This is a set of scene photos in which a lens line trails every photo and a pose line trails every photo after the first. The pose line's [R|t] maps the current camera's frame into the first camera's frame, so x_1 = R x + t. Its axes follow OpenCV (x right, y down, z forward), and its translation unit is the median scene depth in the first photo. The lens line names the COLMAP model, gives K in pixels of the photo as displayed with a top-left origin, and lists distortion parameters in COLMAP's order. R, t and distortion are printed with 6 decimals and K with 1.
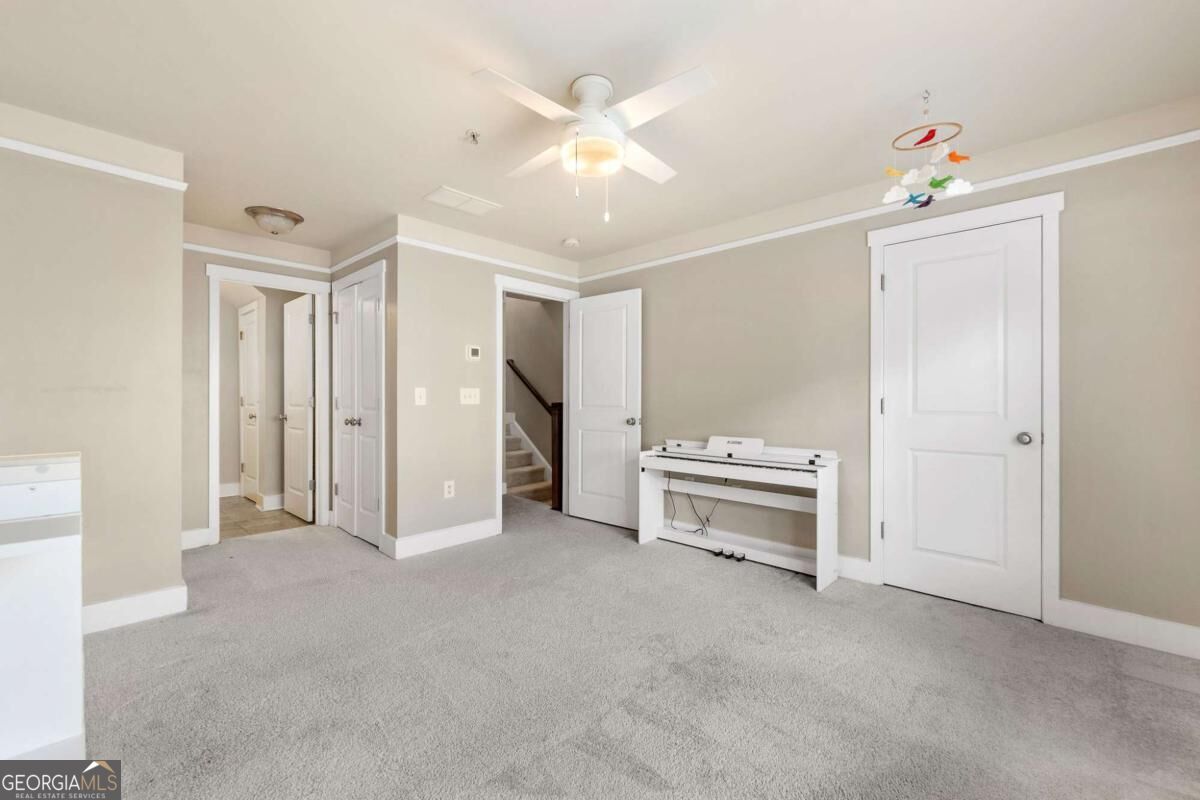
lens RADIAL K [[491.0, 0, 596.8], [0, 491.0, 392.3], [0, 0, 1]] dist [-0.002172, -0.000138]
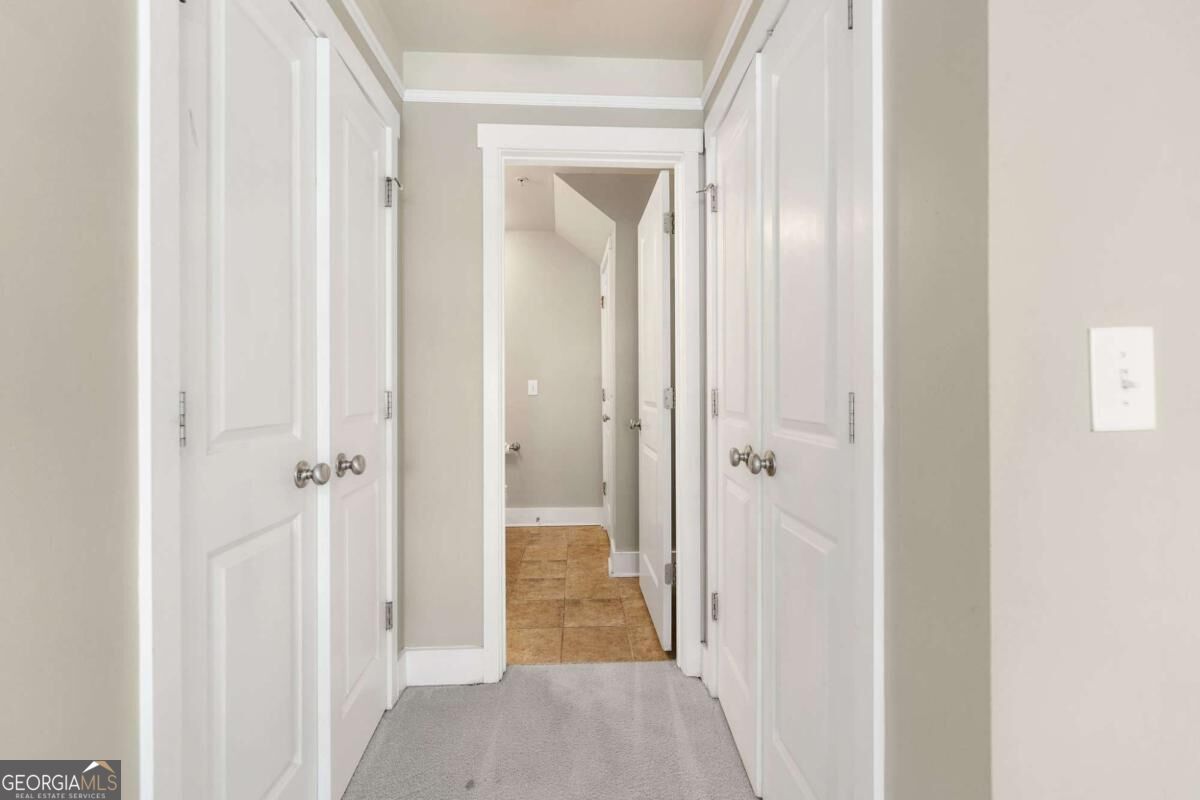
lens RADIAL K [[472.8, 0, 597.9], [0, 472.8, 390.3], [0, 0, 1]] dist [-0.000528, -0.000026]
pose [[0.719351, 0.000468, -0.694647, -0.316998], [0.004170, 0.999979, 0.004992, 0.009070], [0.694634, -0.006488, 0.719334, 0.631393]]
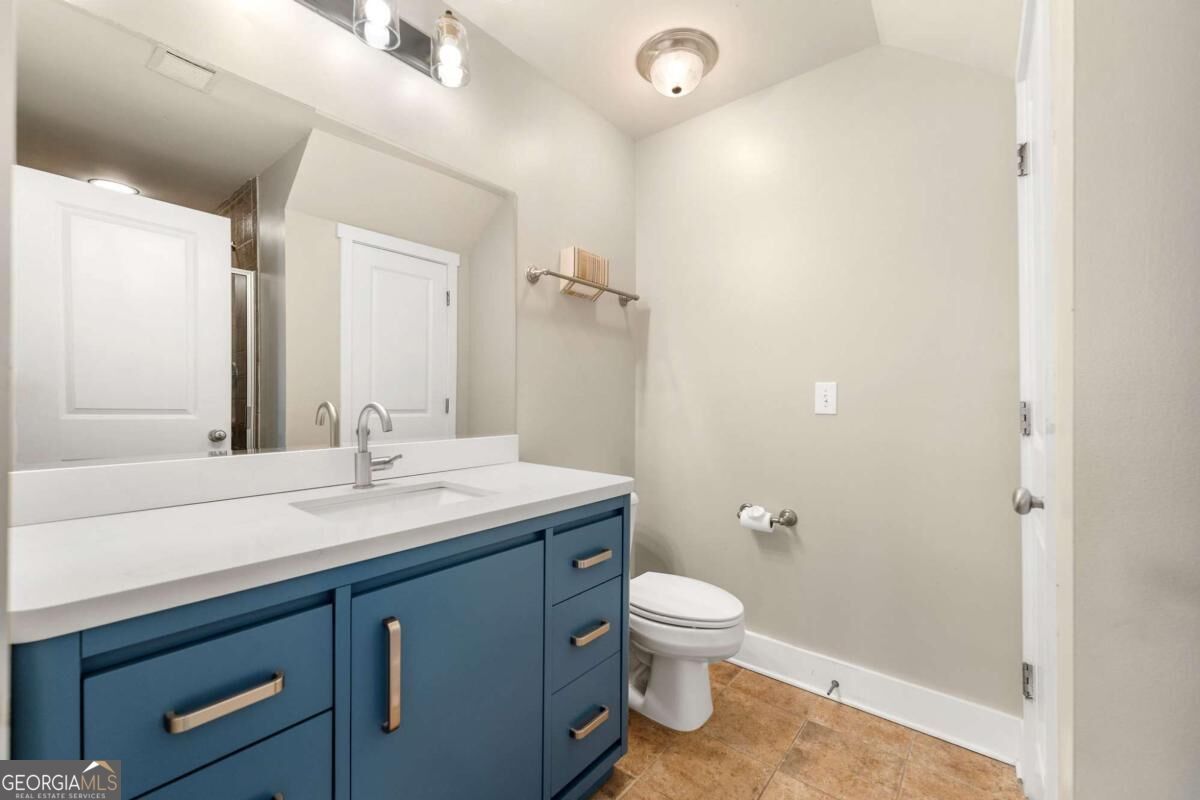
lens RADIAL K [[470.6, 0, 600.0], [0, 470.6, 400.0], [0, 0, 1]] dist [-0.001087, -0.000135]
pose [[0.052163, -0.004189, -0.998630, -0.624175], [0.003906, 0.999984, -0.003991, 0.010145], [0.998631, -0.003692, 0.052178, 0.973573]]
